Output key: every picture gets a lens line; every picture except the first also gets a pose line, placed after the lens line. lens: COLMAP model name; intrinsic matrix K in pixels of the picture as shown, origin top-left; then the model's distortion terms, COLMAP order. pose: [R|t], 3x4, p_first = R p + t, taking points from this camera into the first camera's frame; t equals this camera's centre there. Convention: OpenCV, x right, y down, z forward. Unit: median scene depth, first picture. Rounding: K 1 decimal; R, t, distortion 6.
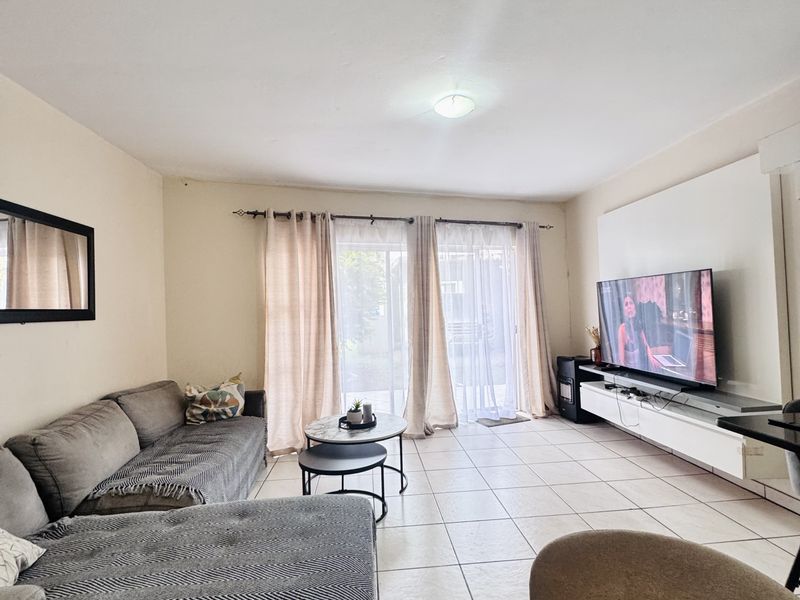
lens RADIAL K [[428.2, 0, 402.7], [0, 428.2, 298.2], [0, 0, 1]] dist [-0.002148, 0.001868]
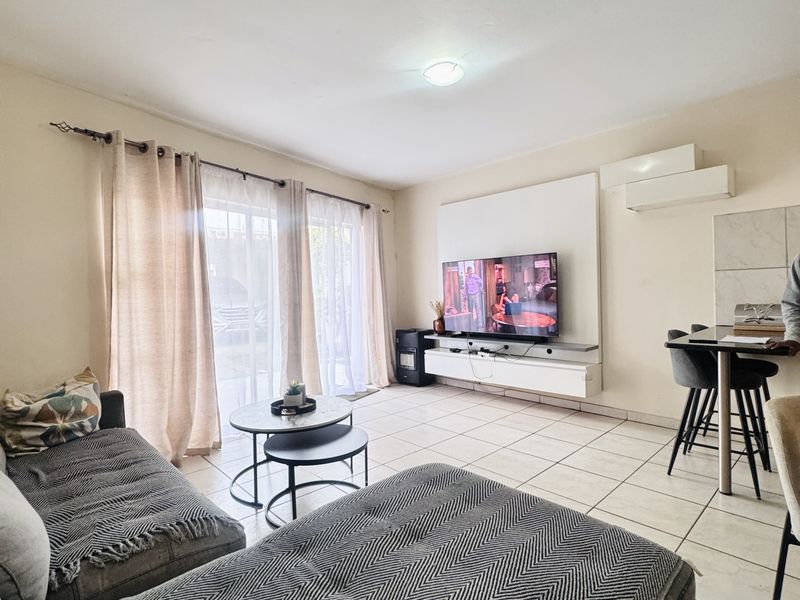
lens RADIAL K [[428.2, 0, 395.1], [0, 428.2, 295.9], [0, 0, 1]] dist [-0.002148, 0.001868]
pose [[0.787399, 0.004349, 0.616429, -0.365038], [-0.012595, 0.999880, 0.009035, 0.044610], [-0.616316, -0.014878, 0.787359, 0.157962]]
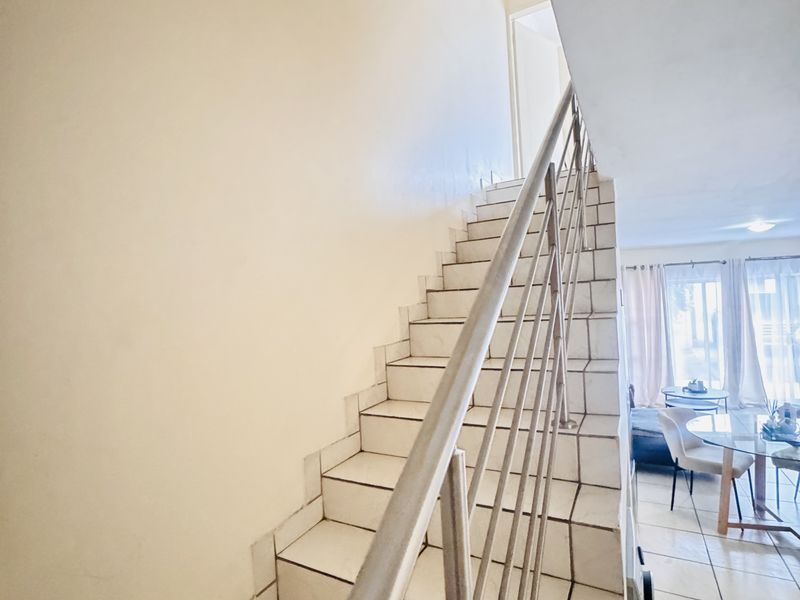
lens RADIAL K [[428.2, 0, 400.5], [0, 428.2, 296.7], [0, 0, 1]] dist [-0.002148, 0.001868]
pose [[0.837459, -0.016632, -0.546247, -0.116253], [0.027827, 0.999538, 0.012227, -0.119482], [0.545791, -0.025440, 0.837535, -0.885555]]
